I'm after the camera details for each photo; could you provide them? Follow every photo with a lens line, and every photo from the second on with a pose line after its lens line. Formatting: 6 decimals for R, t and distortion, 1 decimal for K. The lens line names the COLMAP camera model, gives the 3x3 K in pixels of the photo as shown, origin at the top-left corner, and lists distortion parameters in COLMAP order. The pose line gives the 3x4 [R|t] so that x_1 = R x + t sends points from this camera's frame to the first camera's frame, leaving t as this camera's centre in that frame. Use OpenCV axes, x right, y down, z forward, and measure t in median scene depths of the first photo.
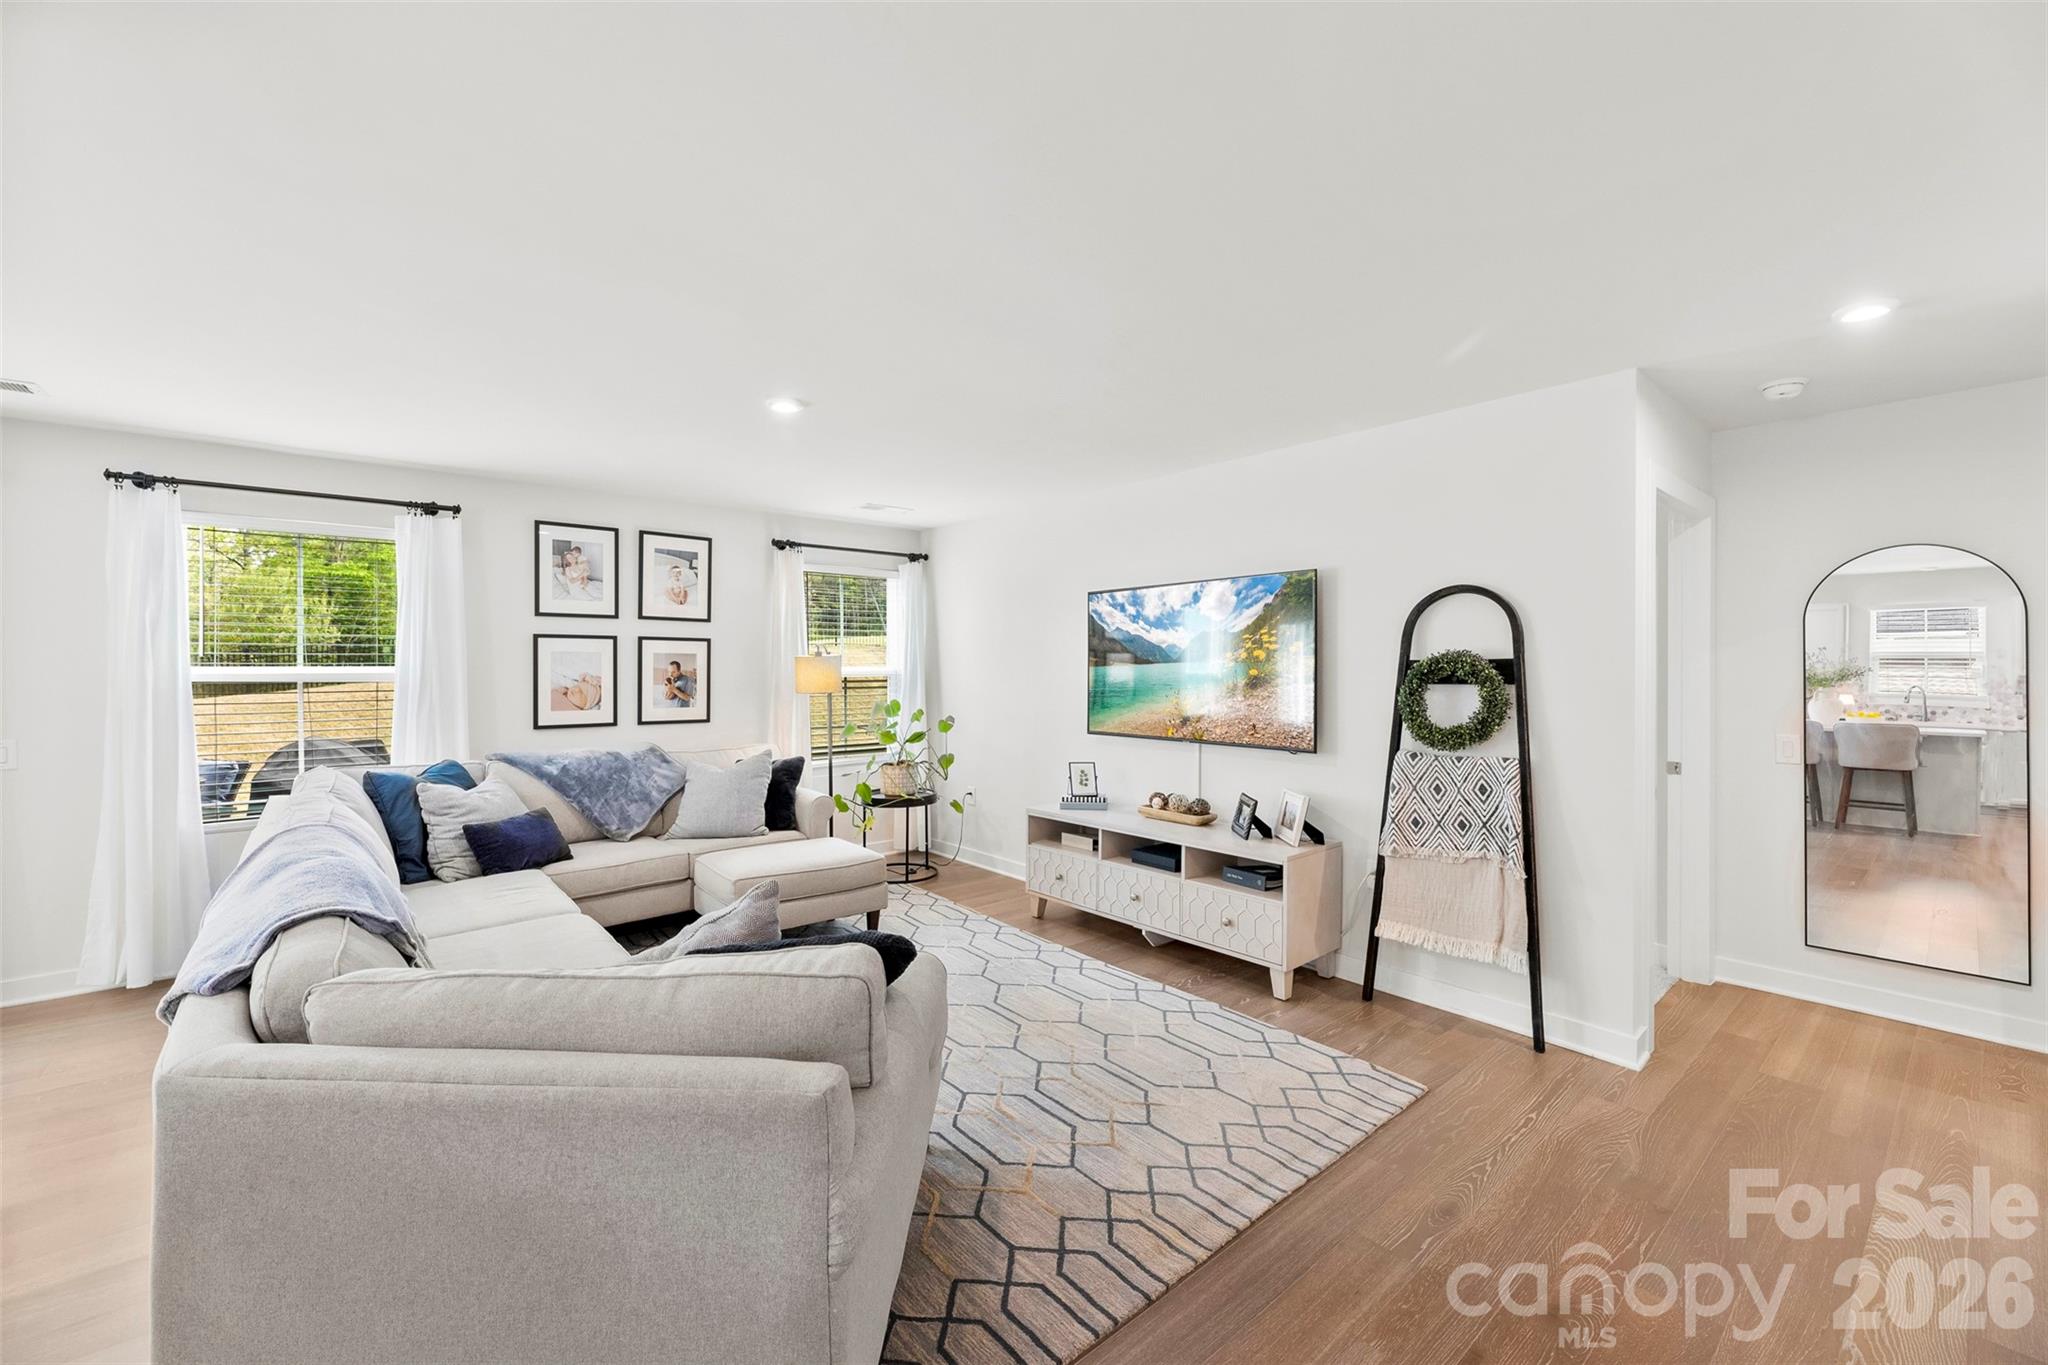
lens RADIAL K [[809.1, 0, 1022.9], [0, 809.1, 674.6], [0, 0, 1]] dist [0.001057, -0.000103]
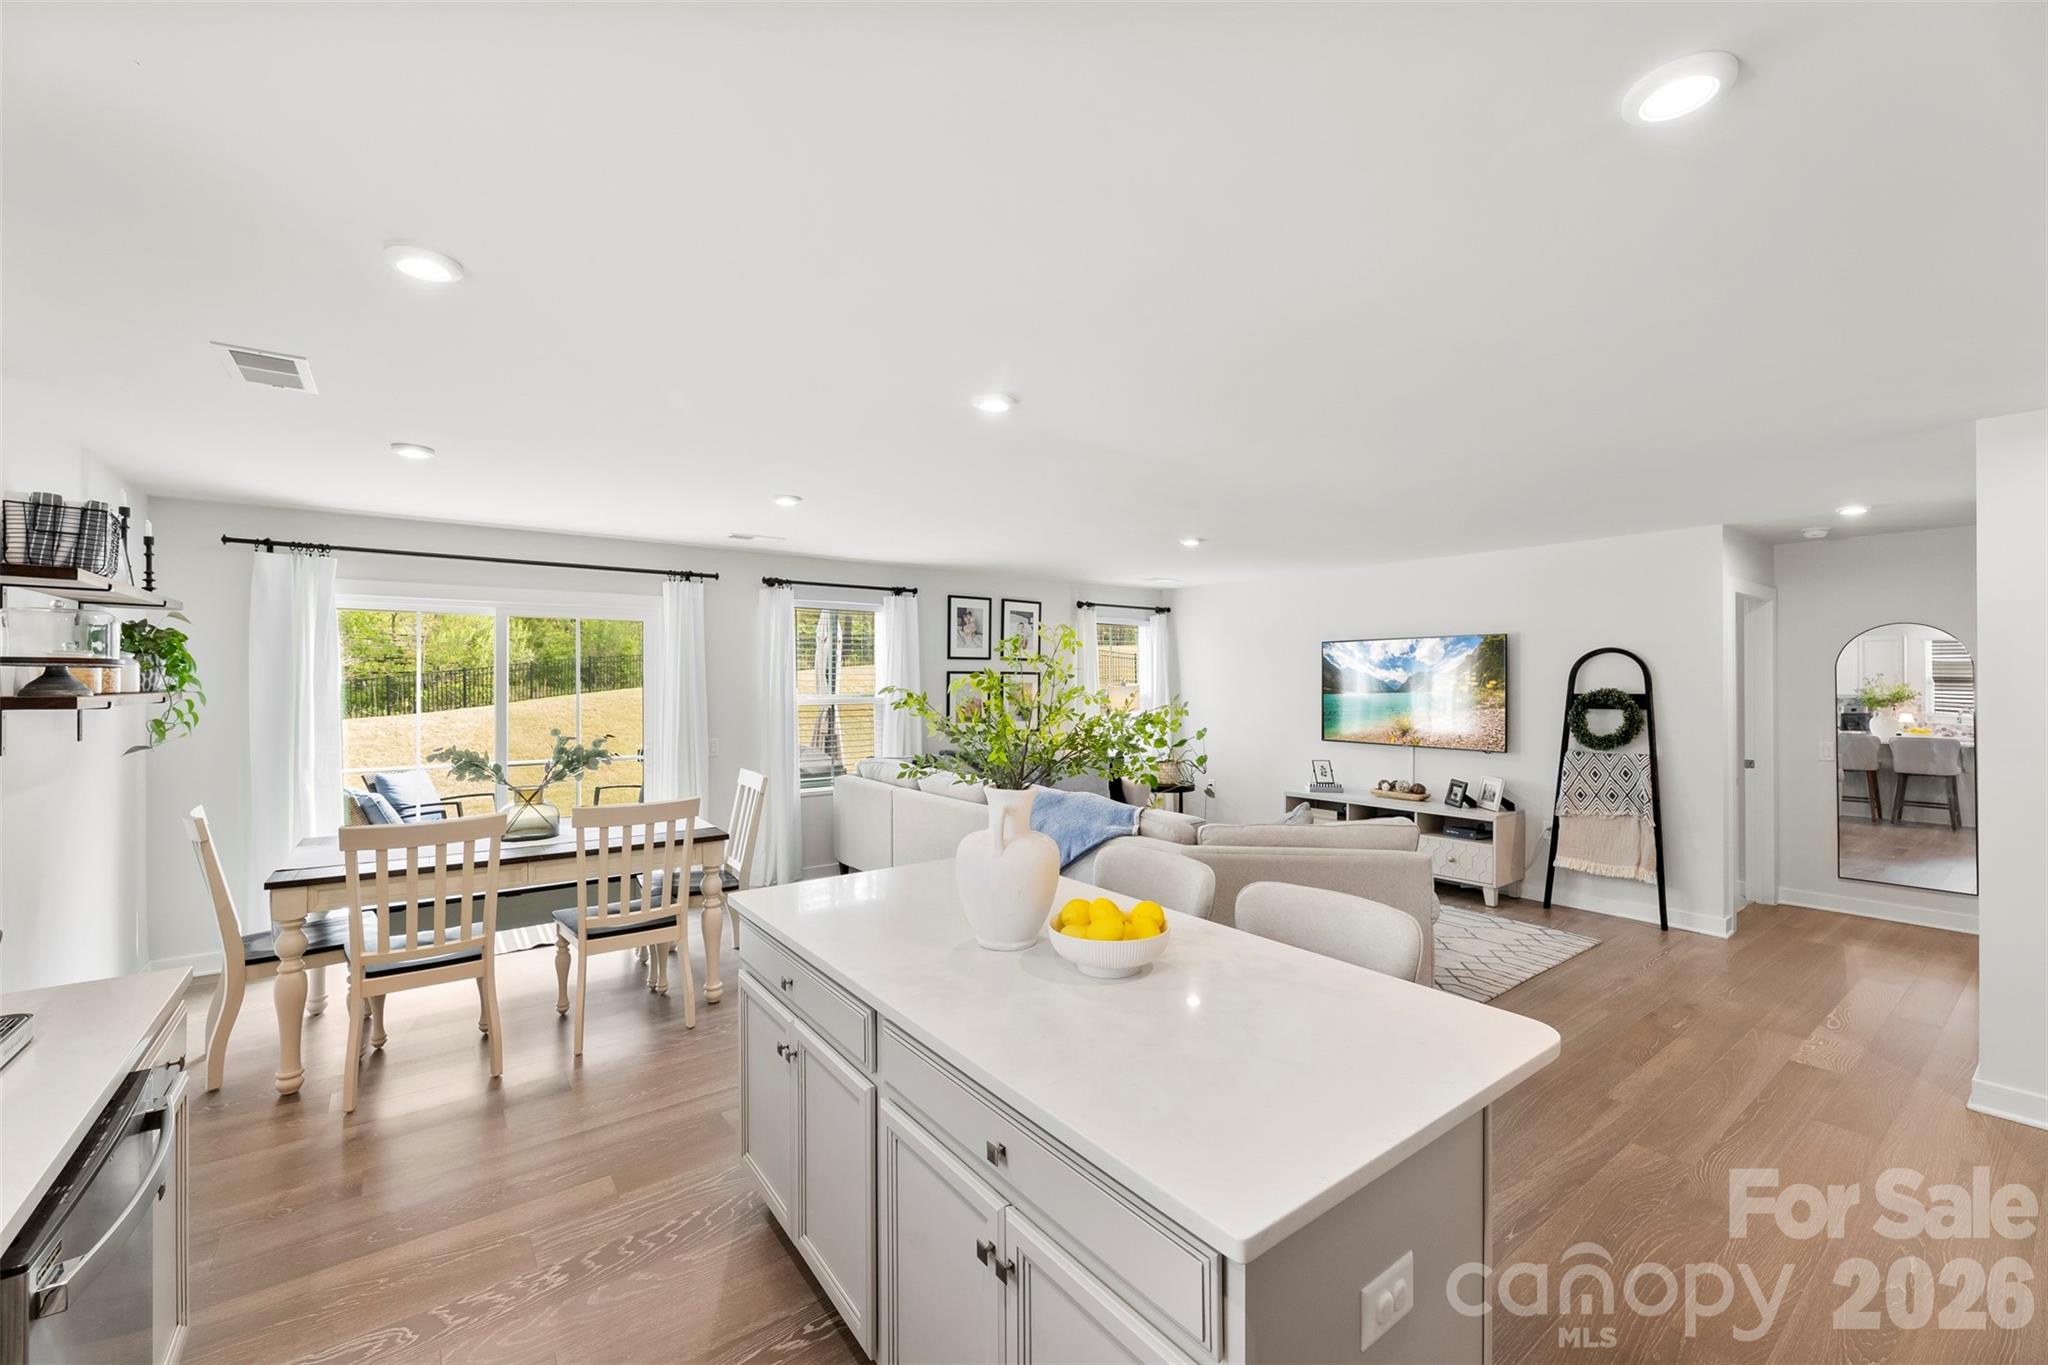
lens RADIAL K [[809.1, 0, 1031.1], [0, 809.1, 680.7], [0, 0, 1]] dist [0.001057, -0.000103]
pose [[0.998541, 0.001280, -0.053992, -0.485165], [-0.001789, 0.999954, -0.009384, -0.025325], [0.053977, 0.009467, 0.998497, -0.624401]]
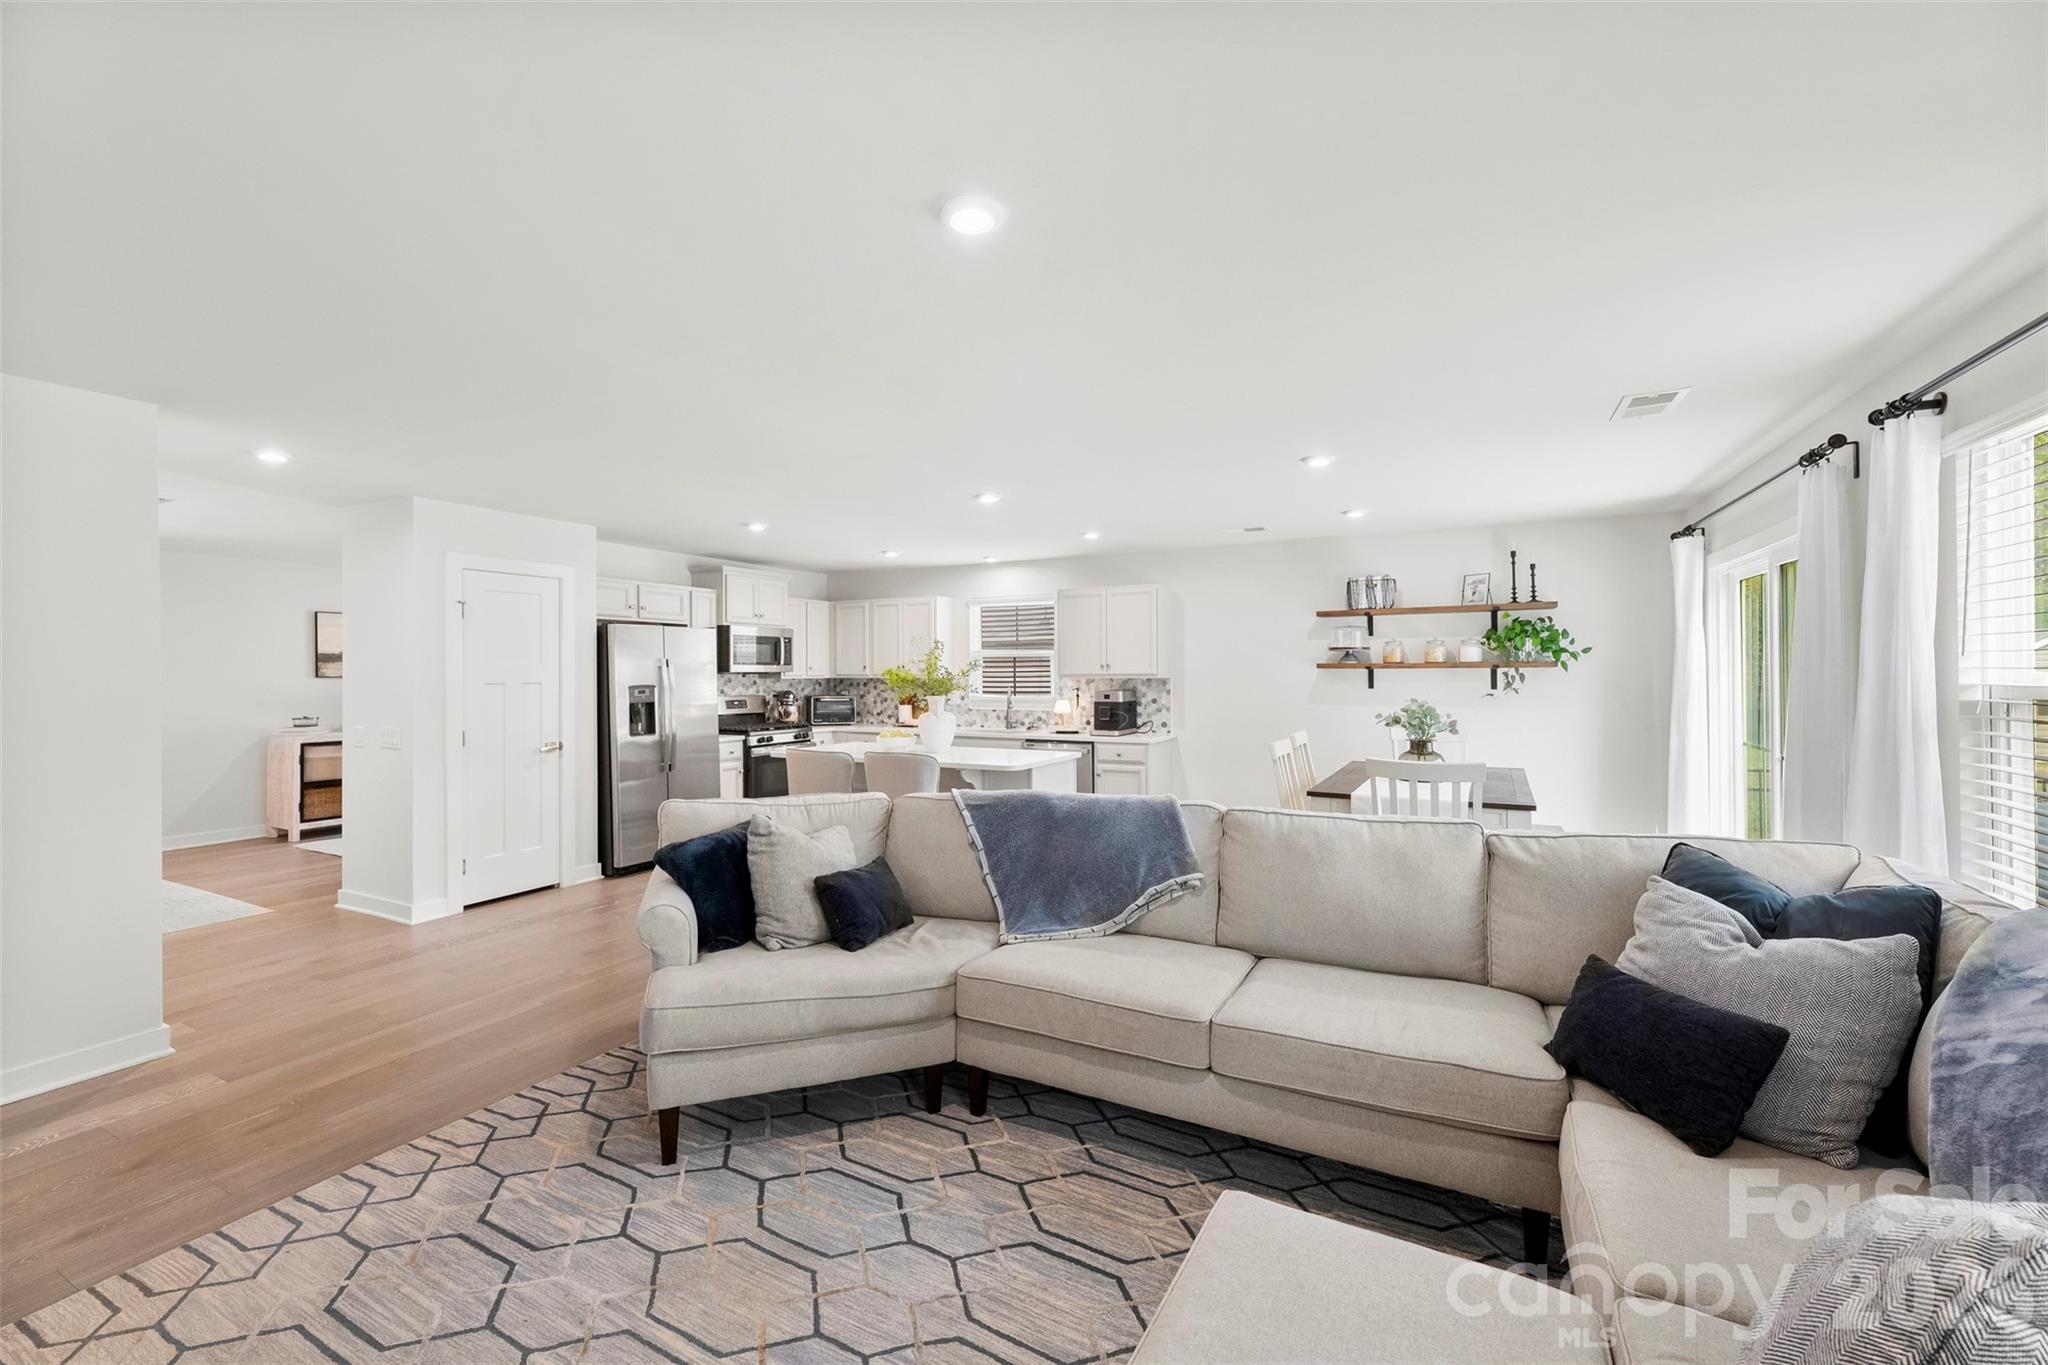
lens RADIAL K [[809.1, 0, 1029.6], [0, 809.1, 668.4], [0, 0, 1]] dist [0.001057, -0.000103]
pose [[-0.921158, 0.008101, -0.389106, -0.100665], [0.007132, 0.999967, 0.003935, -0.019082], [0.389125, 0.000849, -0.921185, 1.404489]]
